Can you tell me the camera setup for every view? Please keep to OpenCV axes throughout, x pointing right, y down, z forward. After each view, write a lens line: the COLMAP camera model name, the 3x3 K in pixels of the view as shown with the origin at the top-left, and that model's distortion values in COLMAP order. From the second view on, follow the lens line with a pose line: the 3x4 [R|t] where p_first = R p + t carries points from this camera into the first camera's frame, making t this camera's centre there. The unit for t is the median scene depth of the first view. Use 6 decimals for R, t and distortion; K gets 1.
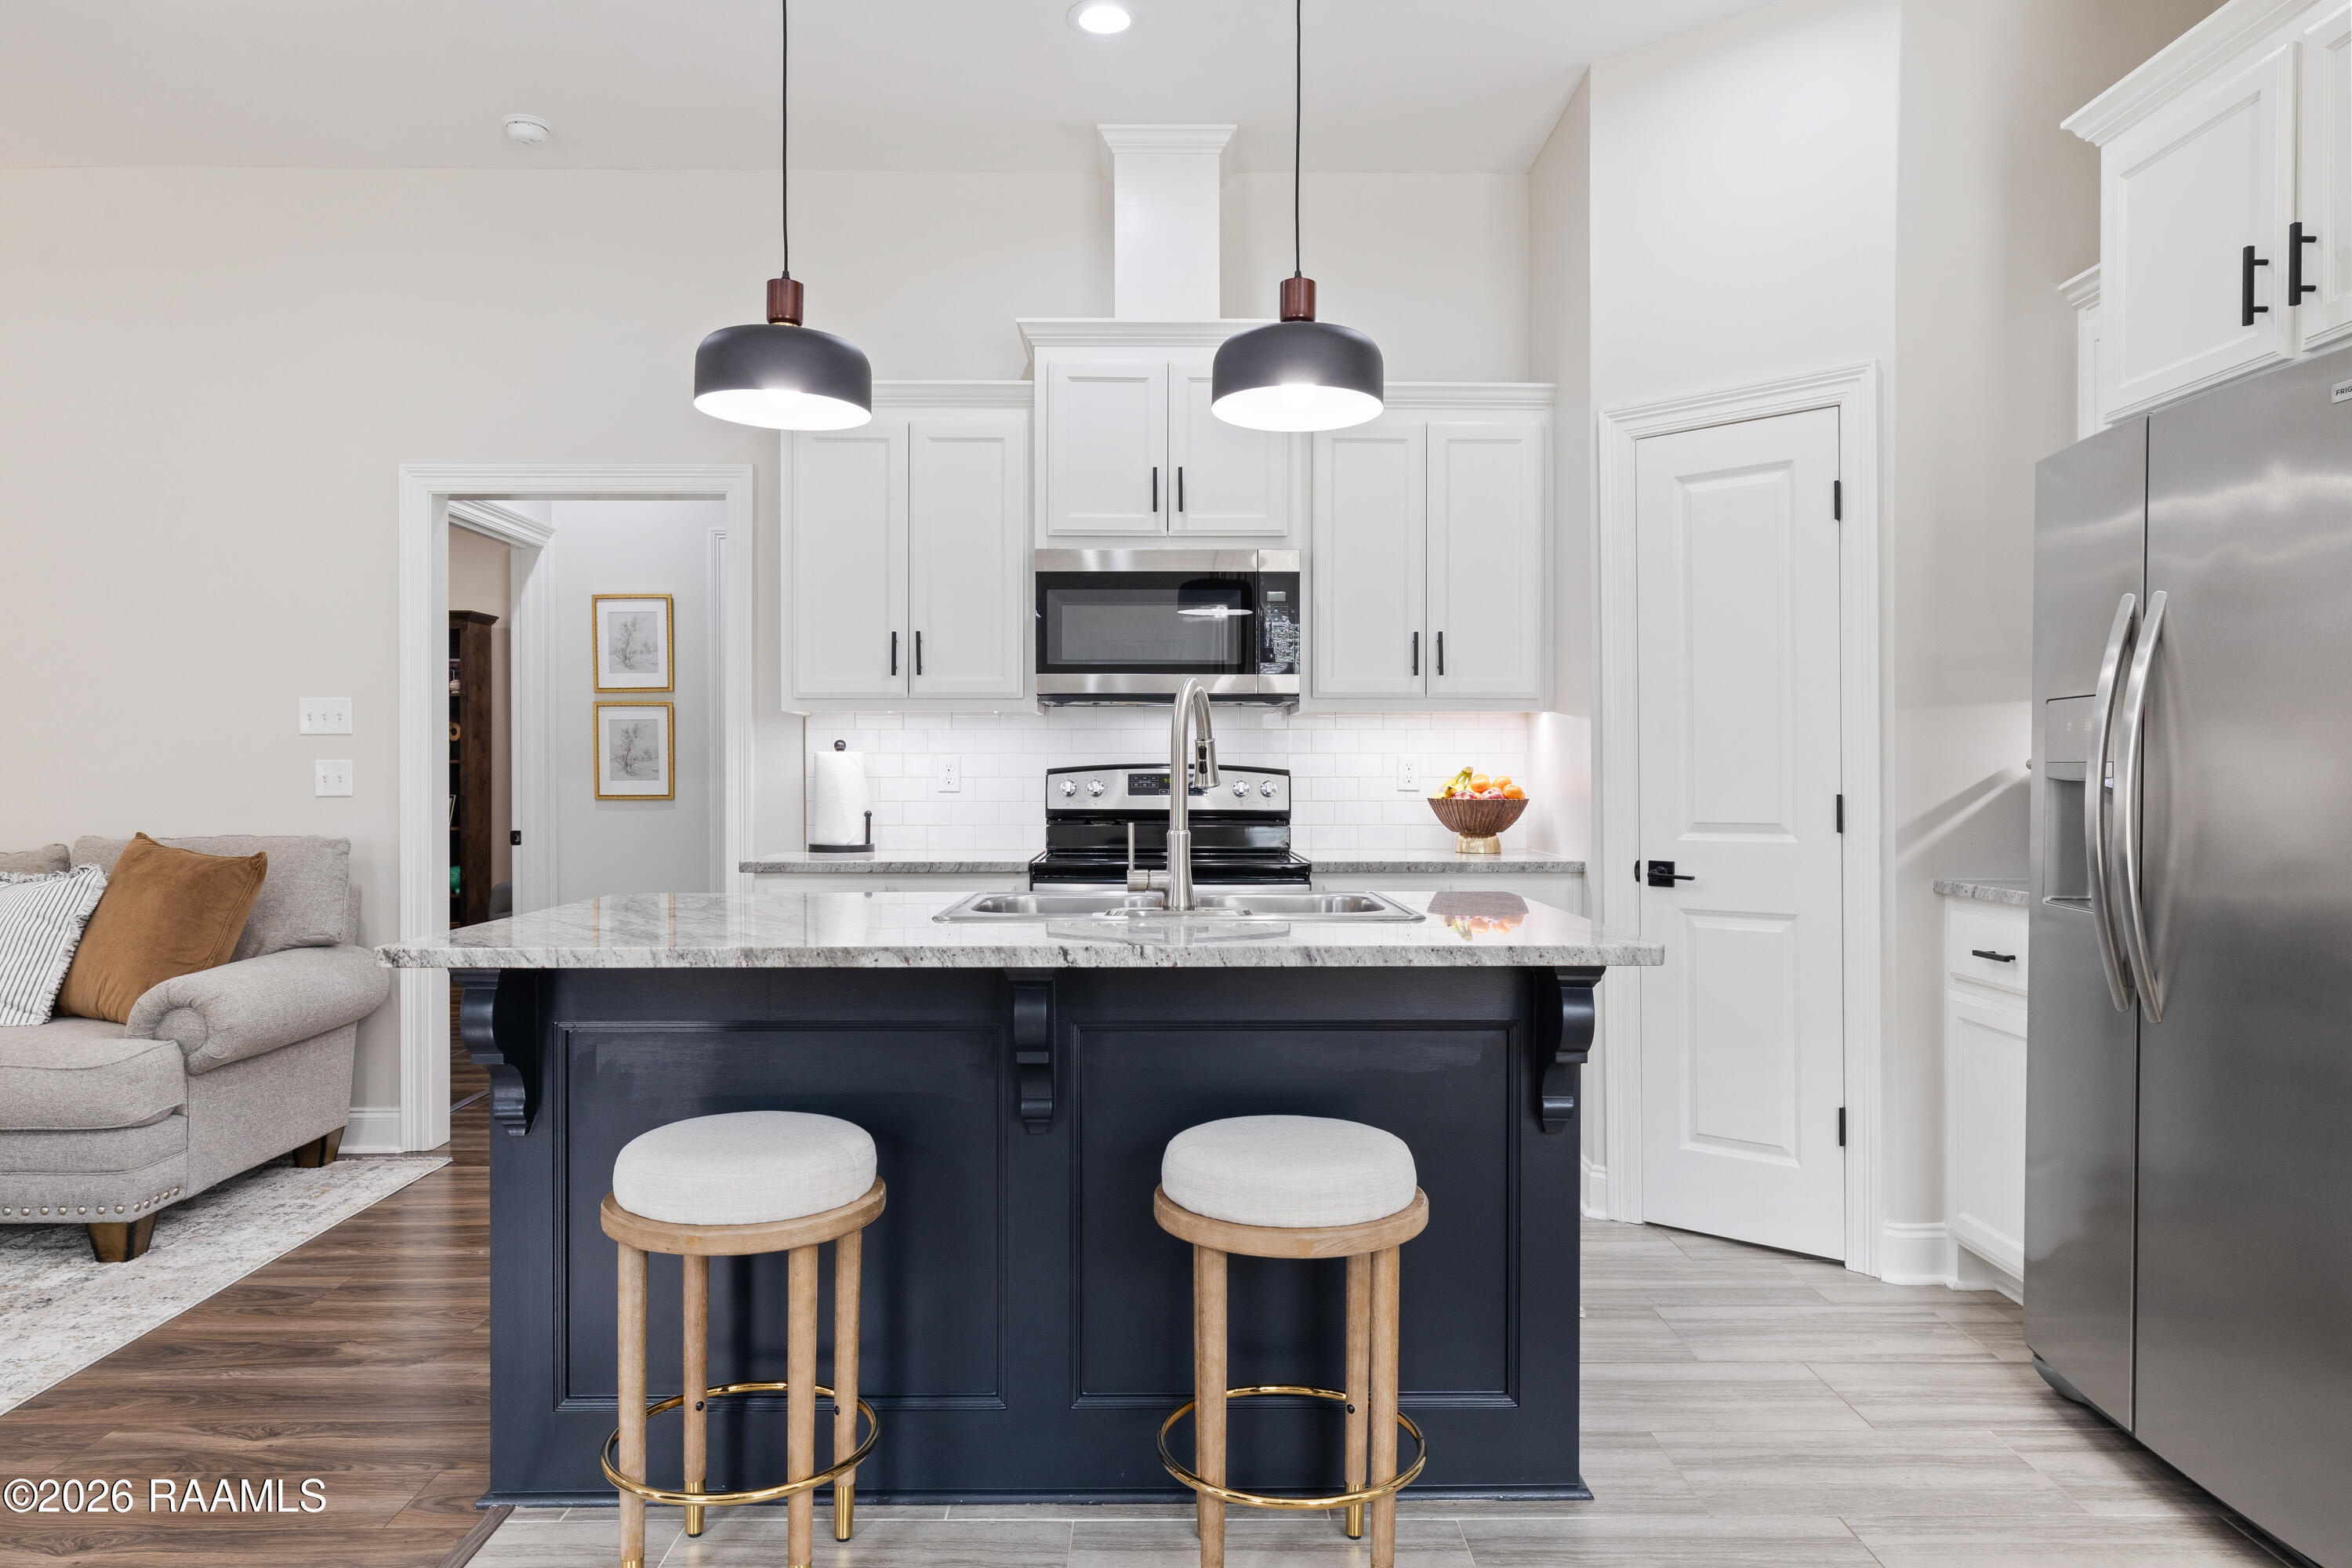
lens RADIAL K [[1448.1, 0, 1176.0], [0, 1448.1, 784.0], [0, 0, 1]] dist [-0.002319, -0.000955]
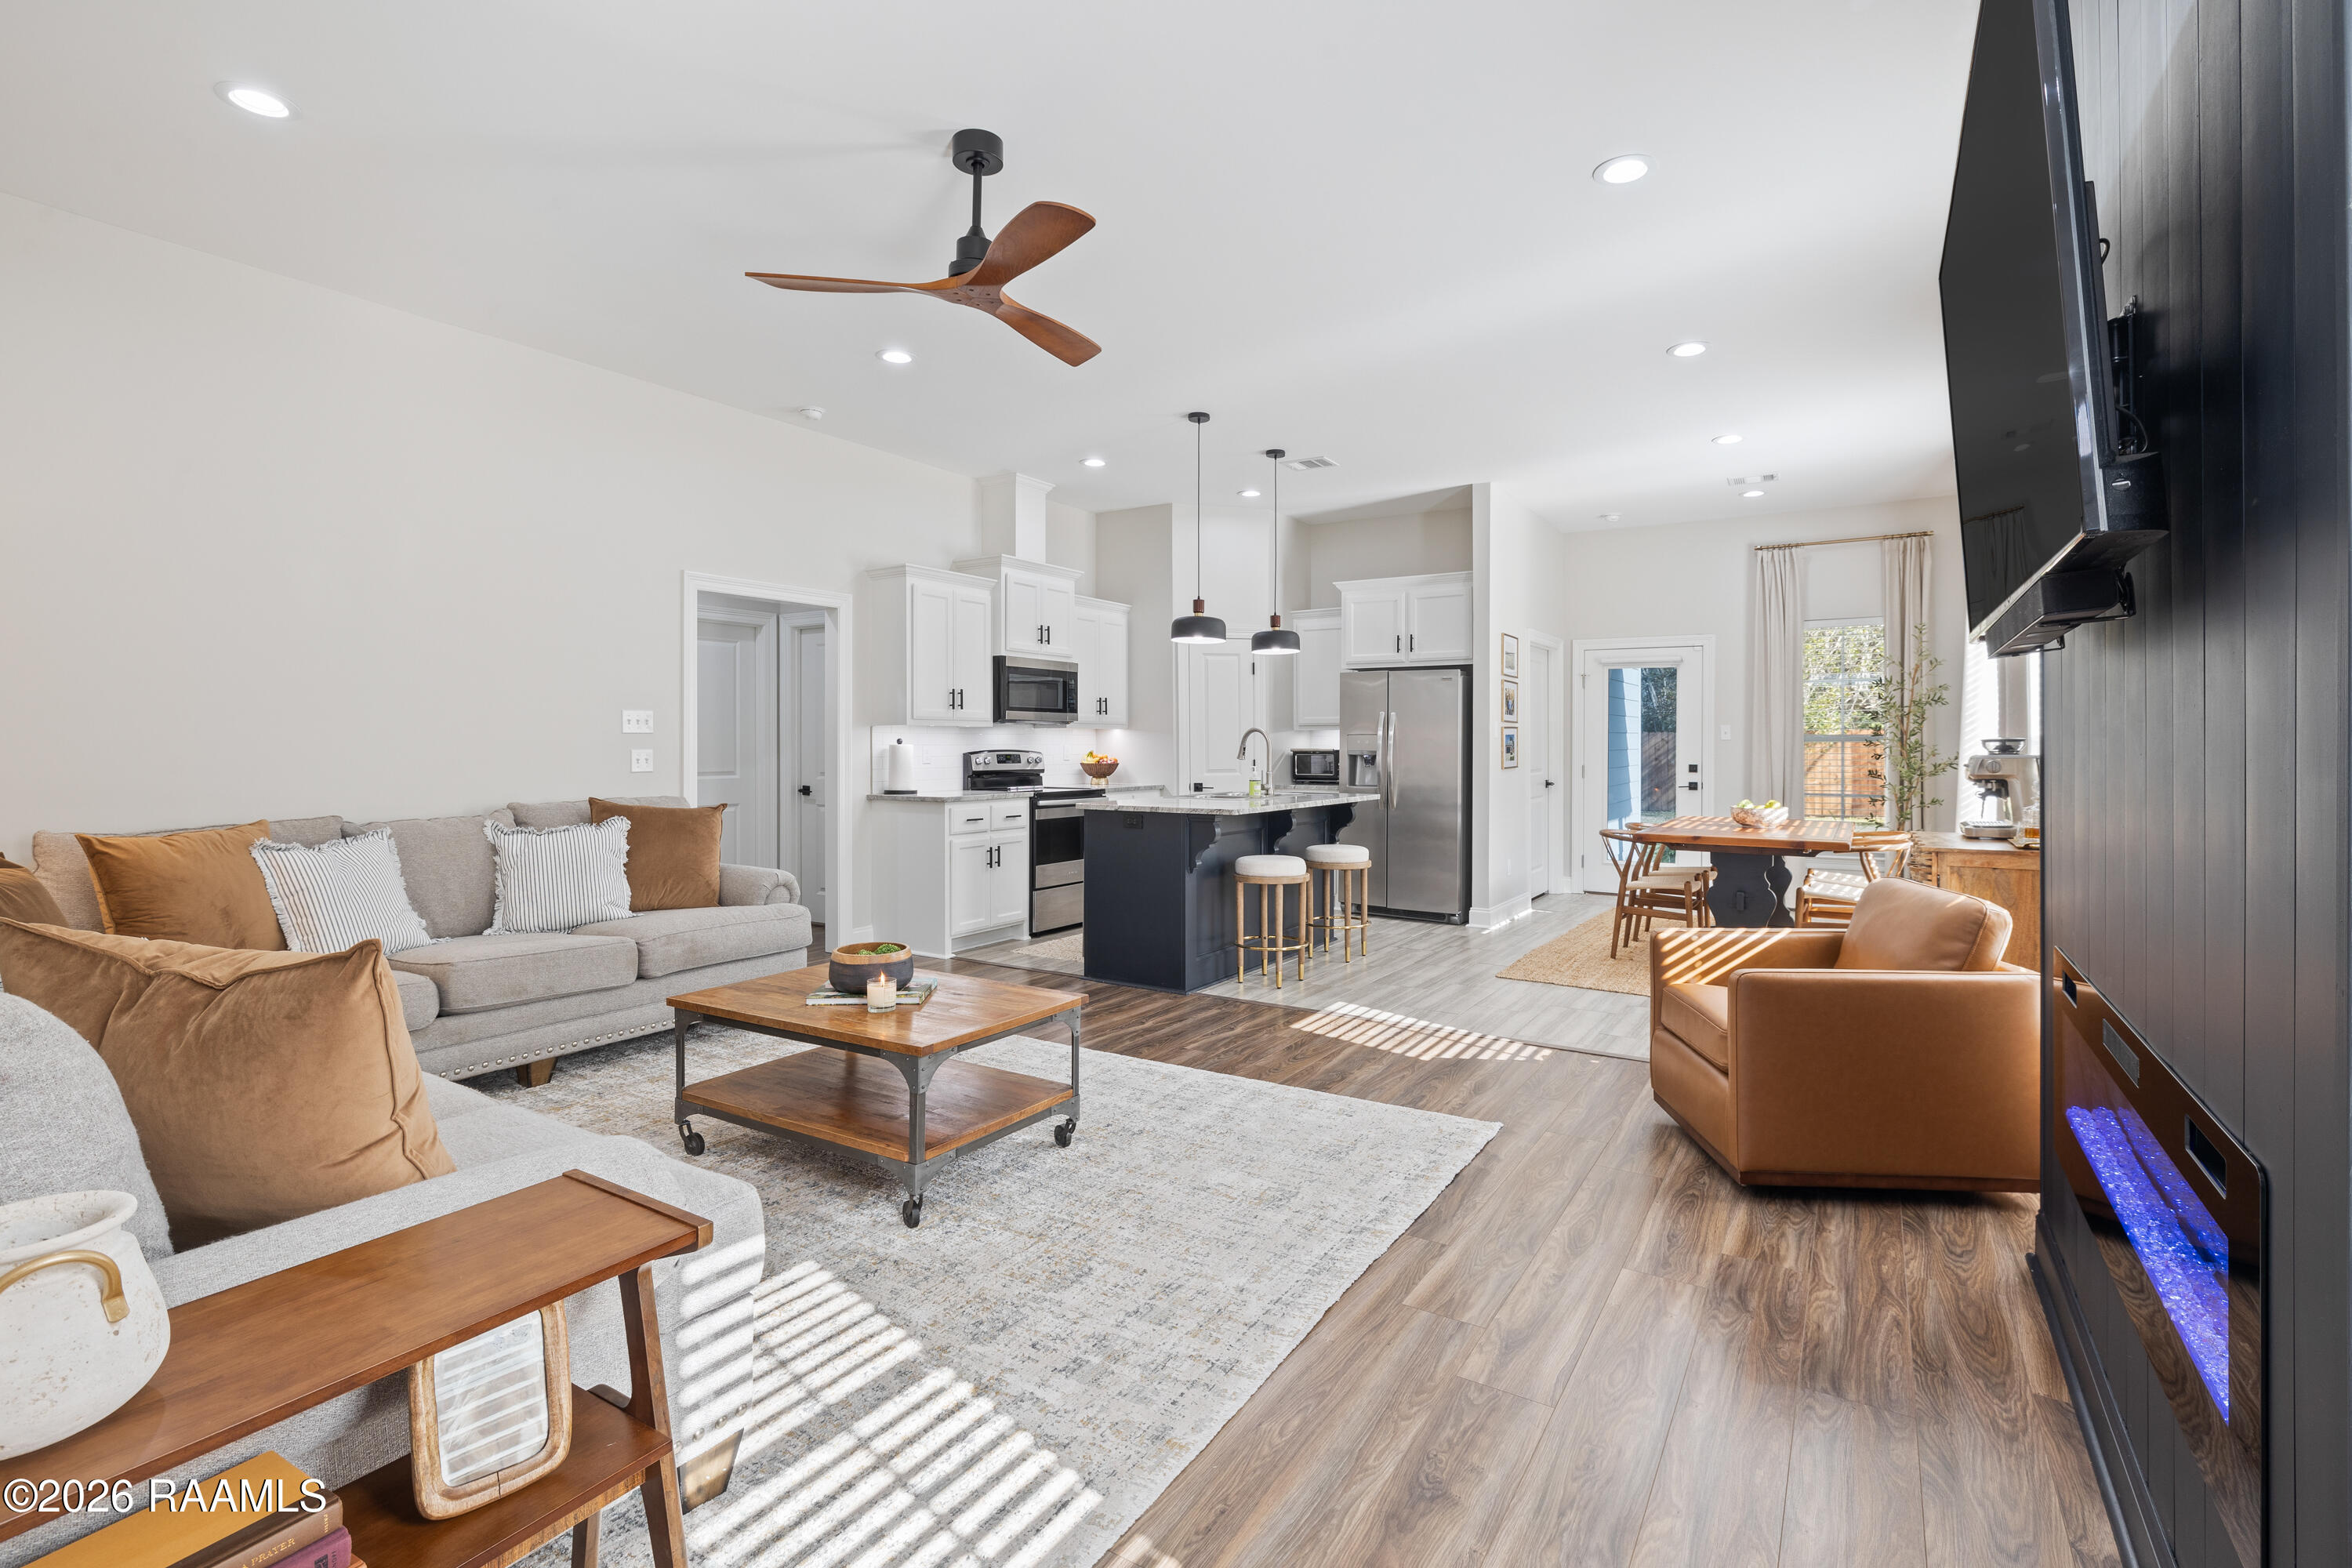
lens RADIAL K [[1110.6, 0, 1176.0], [0, 1110.6, 784.0], [0, 0, 1]] dist [0.000224, -0.000009]
pose [[0.555254, -0.030774, 0.831111, -1.581042], [0.002930, 0.999381, 0.035048, -0.024880], [-0.831675, -0.017025, 0.555001, -0.217446]]
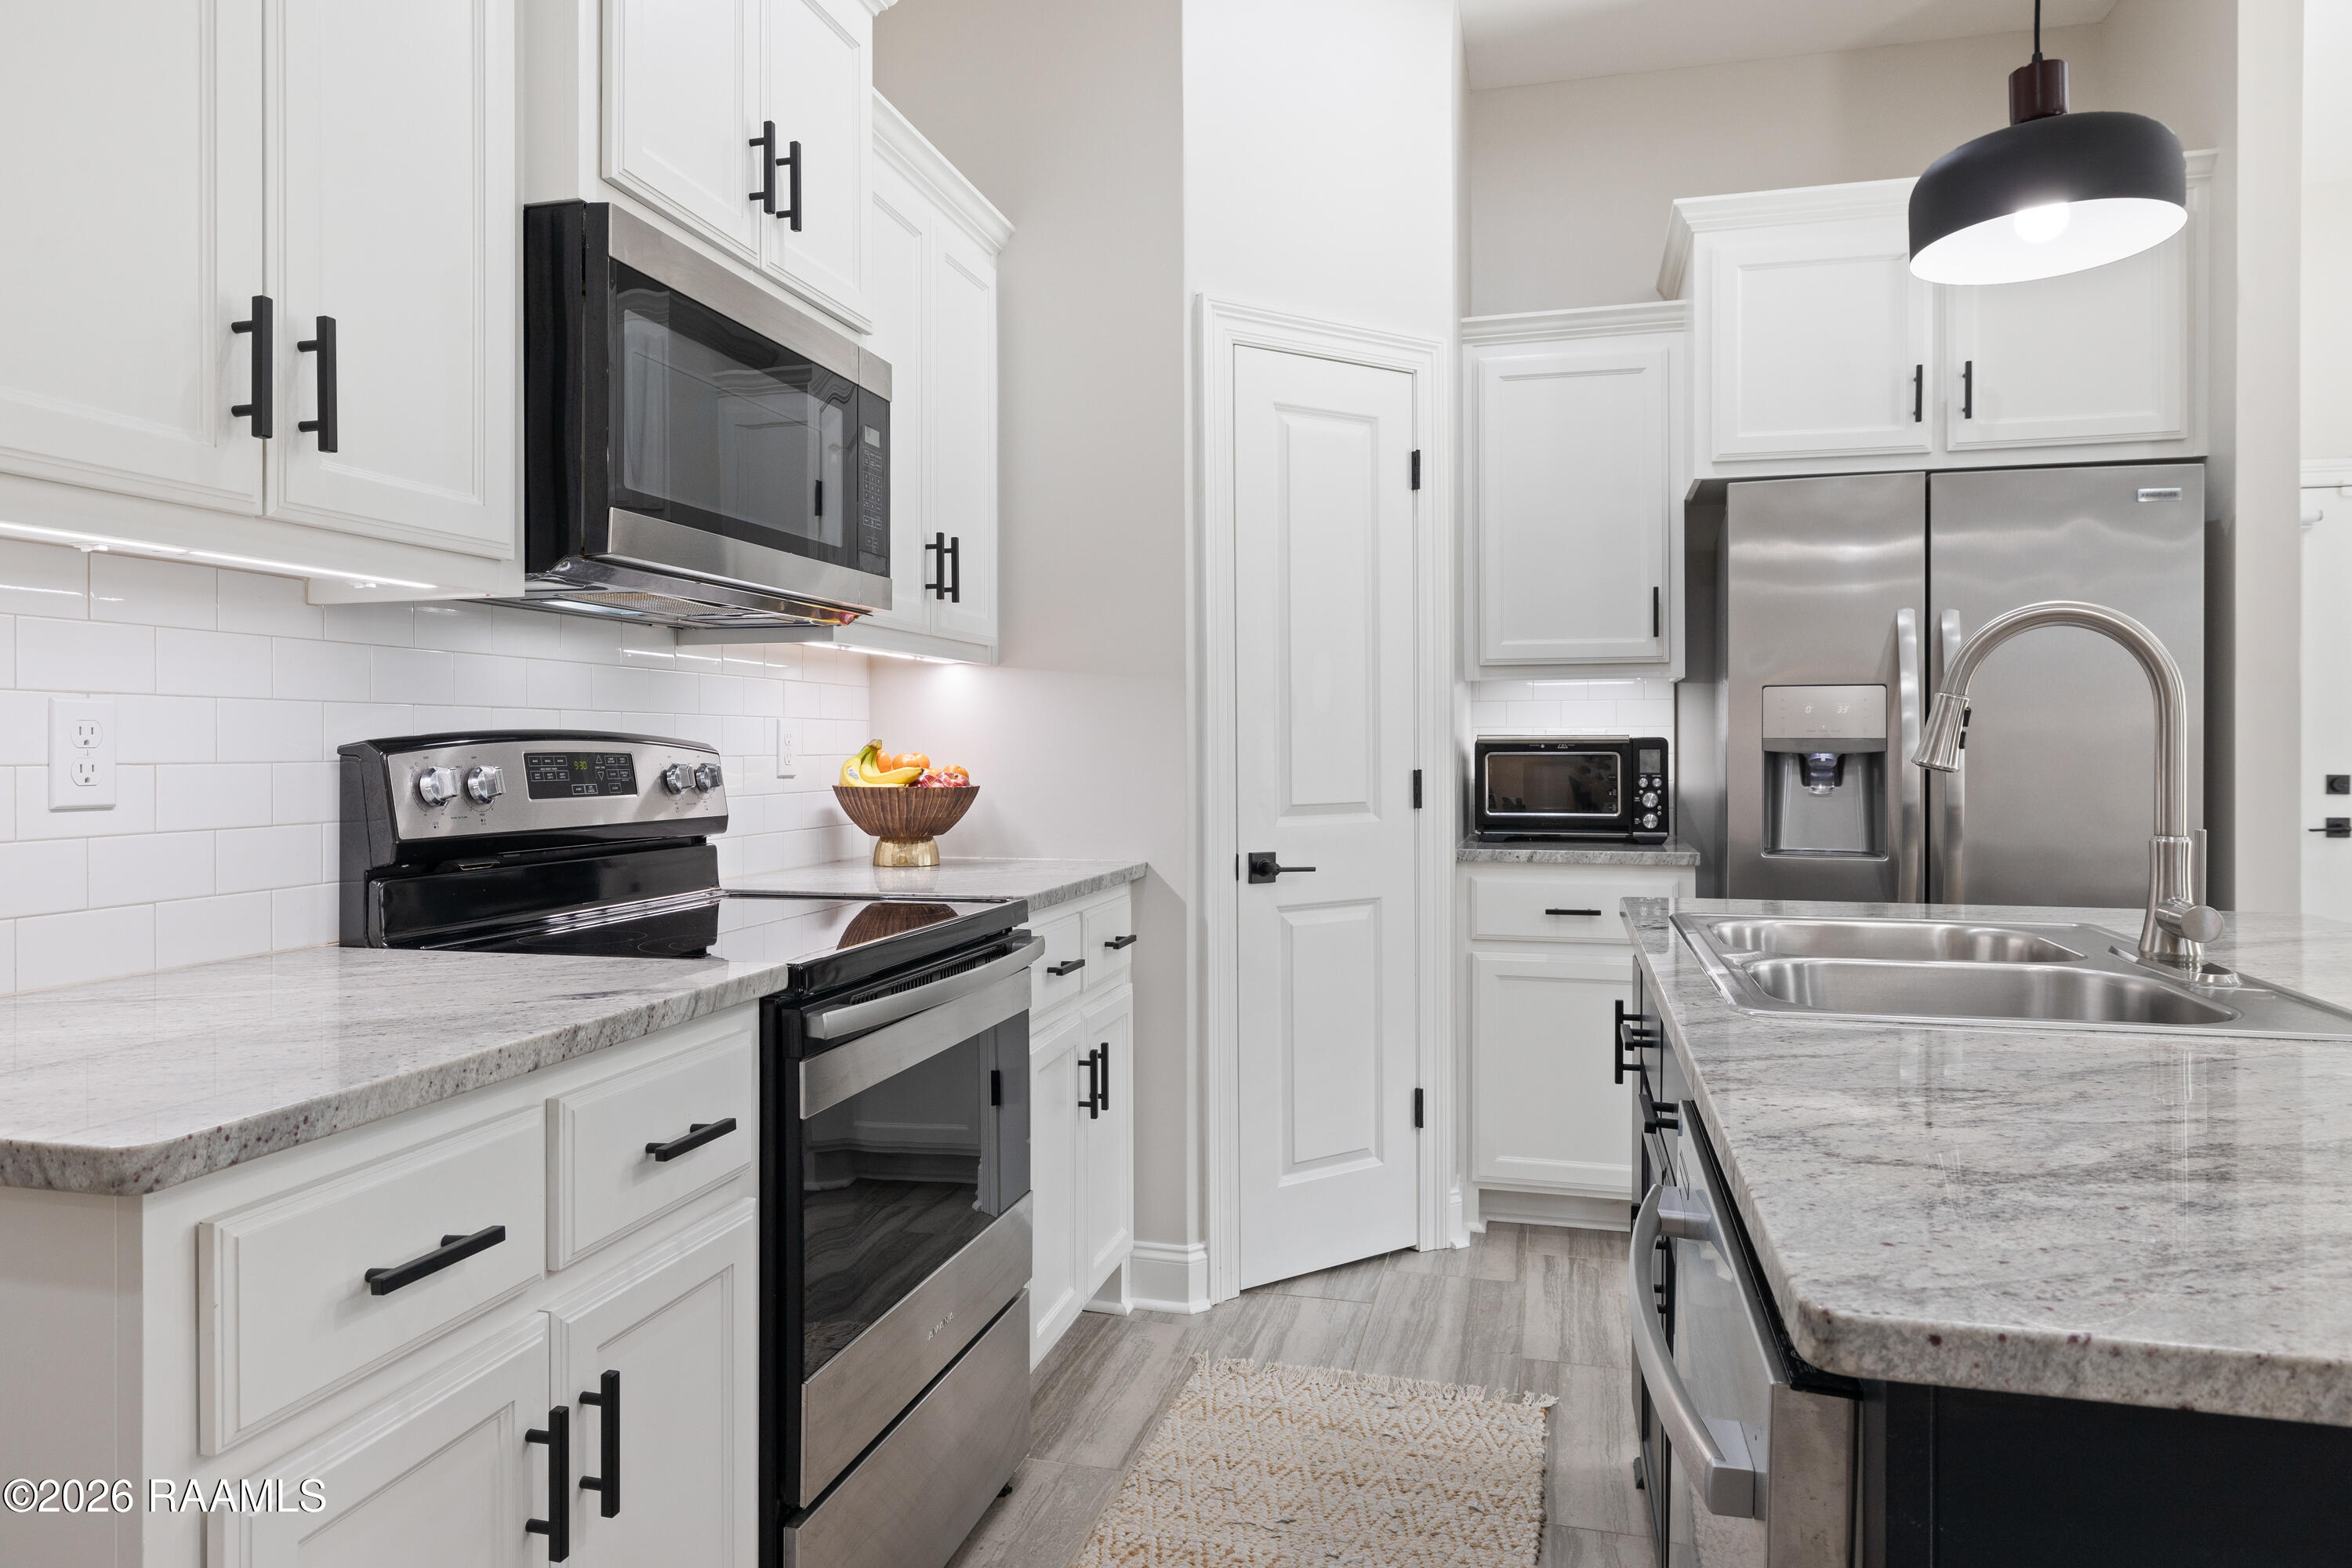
lens RADIAL K [[1489.8, 0, 1169.7], [0, 1489.8, 750.1], [0, 0, 1]] dist [0.037725, -0.000658]
pose [[0.269696, -0.002682, 0.962942, -0.522707], [0.007970, 0.999968, 0.000553, -0.007743], [-0.962912, 0.007526, 0.269709, 0.825476]]
